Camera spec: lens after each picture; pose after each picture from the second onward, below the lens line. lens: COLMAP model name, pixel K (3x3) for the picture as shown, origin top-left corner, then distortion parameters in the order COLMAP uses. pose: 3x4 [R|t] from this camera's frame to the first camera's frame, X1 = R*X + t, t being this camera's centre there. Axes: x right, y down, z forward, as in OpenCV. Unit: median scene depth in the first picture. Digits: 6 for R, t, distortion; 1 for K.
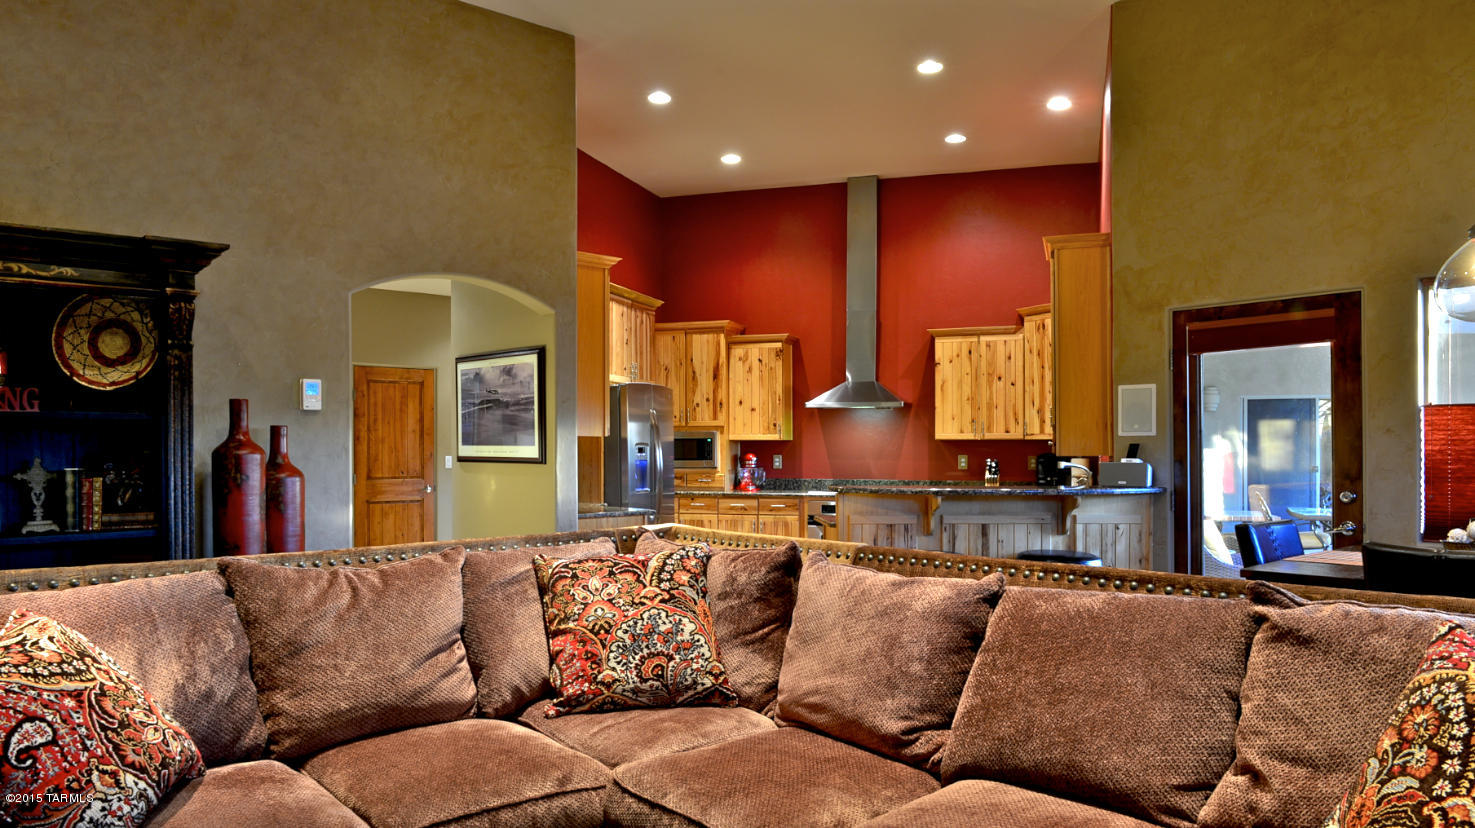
lens RADIAL K [[1012.0, 0, 739.3], [0, 1012.0, 452.5], [0, 0, 1]] dist [0.001060, 0.000392]
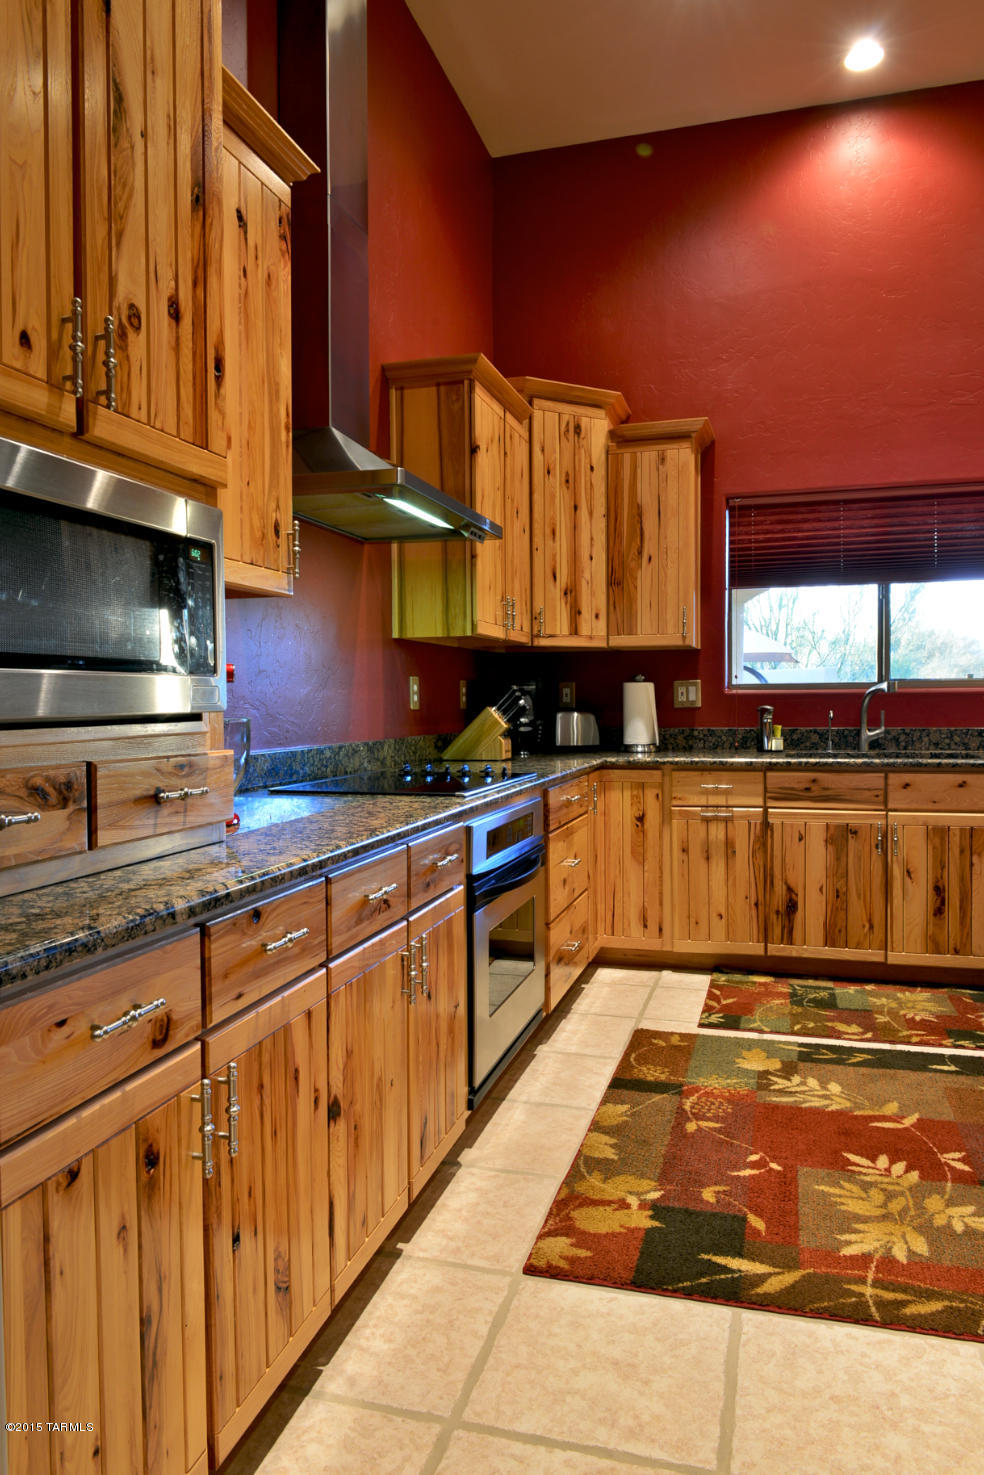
lens RADIAL K [[1011.5, 0, 489.3], [0, 1011.5, 727.0], [0, 0, 1]] dist [-0.004683, -0.000694]
pose [[-0.021806, -0.027052, 0.999396, -0.210697], [0.010900, 0.999568, 0.027295, 0.013121], [-0.999703, 0.011489, -0.021501, 1.002420]]
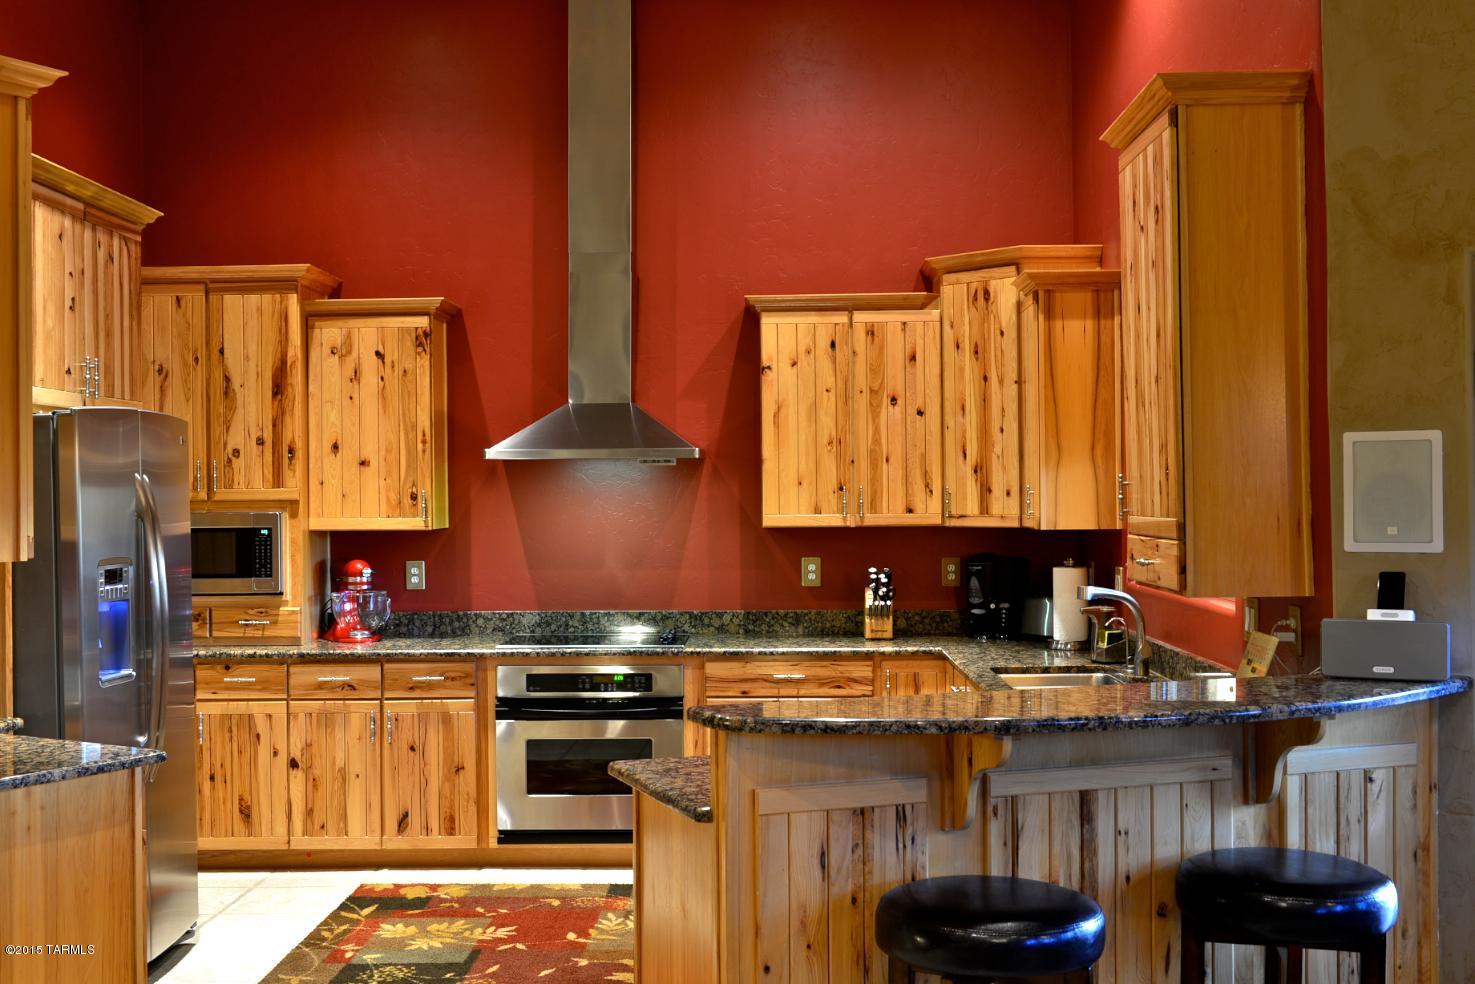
lens RADIAL K [[1688.7, 0, 743.6], [0, 1688.7, 493.4], [0, 0, 1]] dist [-0.015201, 0.000000]
pose [[0.960054, -0.006615, 0.279736, -0.036622], [0.009041, 0.999932, -0.007383, -0.022973], [-0.279668, 0.009617, 0.960049, 0.241562]]
